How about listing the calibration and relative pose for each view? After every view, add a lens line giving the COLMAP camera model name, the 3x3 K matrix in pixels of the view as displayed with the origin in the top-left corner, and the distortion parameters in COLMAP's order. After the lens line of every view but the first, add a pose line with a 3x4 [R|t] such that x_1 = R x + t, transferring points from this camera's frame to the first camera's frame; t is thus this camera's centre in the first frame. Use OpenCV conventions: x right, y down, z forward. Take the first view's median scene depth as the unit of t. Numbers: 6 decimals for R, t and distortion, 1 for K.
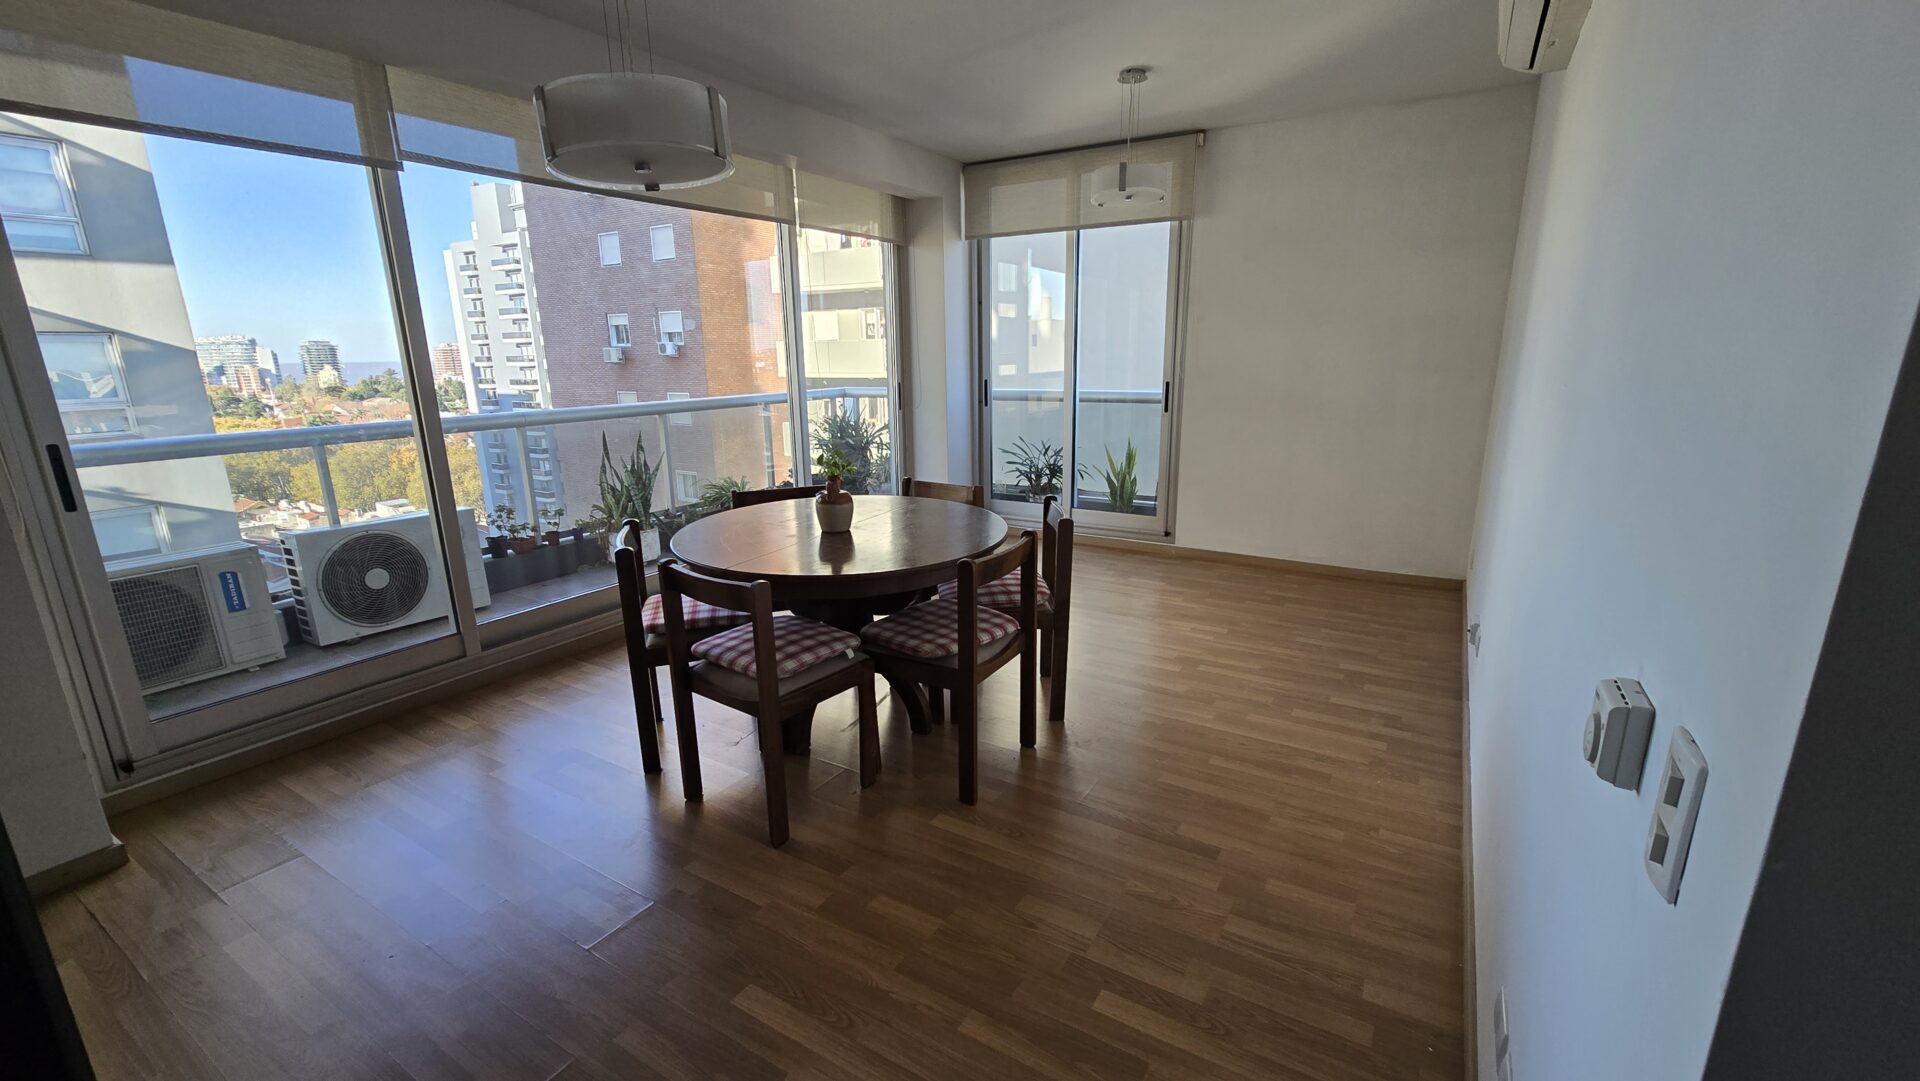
lens RADIAL K [[782.0, 0, 951.8], [0, 782.0, 553.6], [0, 0, 1]] dist [-0.000920, -0.000024]
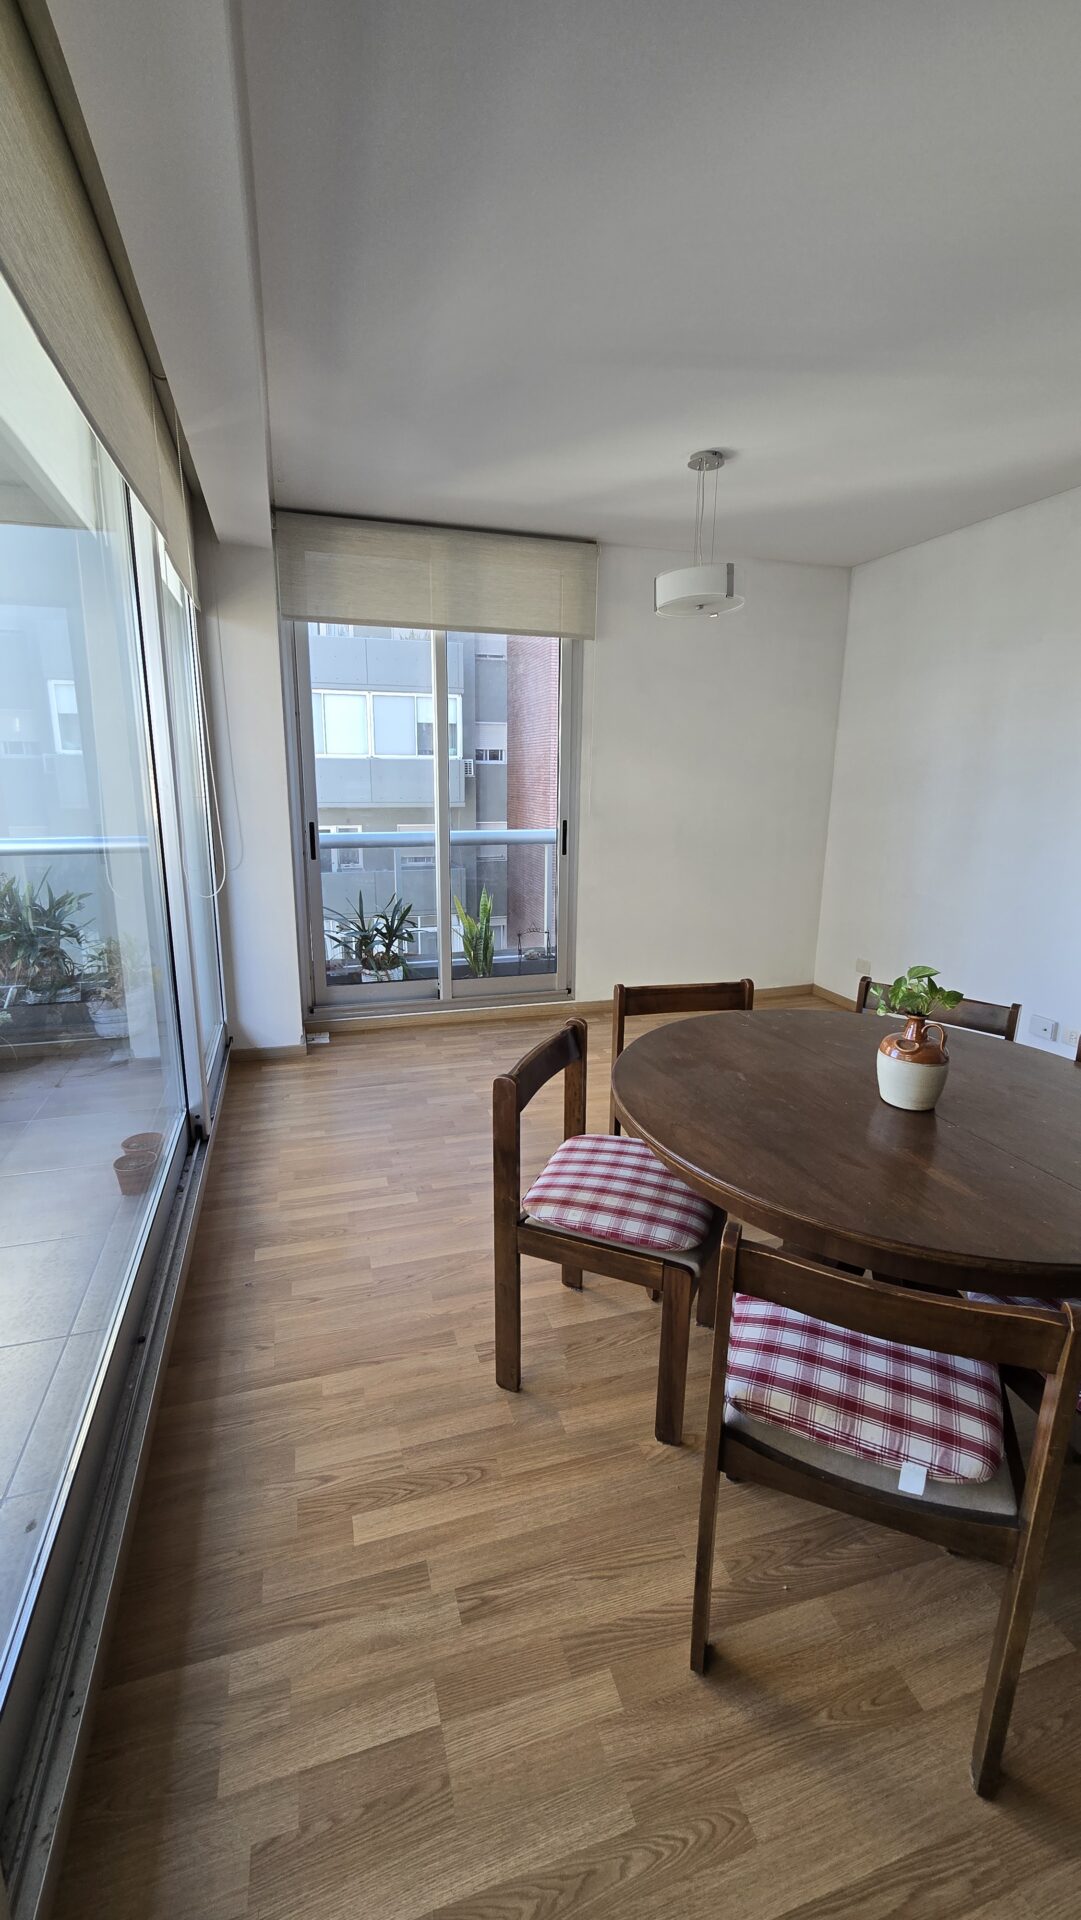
lens RADIAL K [[782.0, 0, 498.7], [0, 782.0, 961.6], [0, 0, 1]] dist [-0.000920, -0.000024]
pose [[0.671999, -0.156783, 0.723765, -0.417381], [0.168369, 0.984083, 0.056847, -0.121724], [-0.721158, 0.083658, 0.687701, 0.444078]]
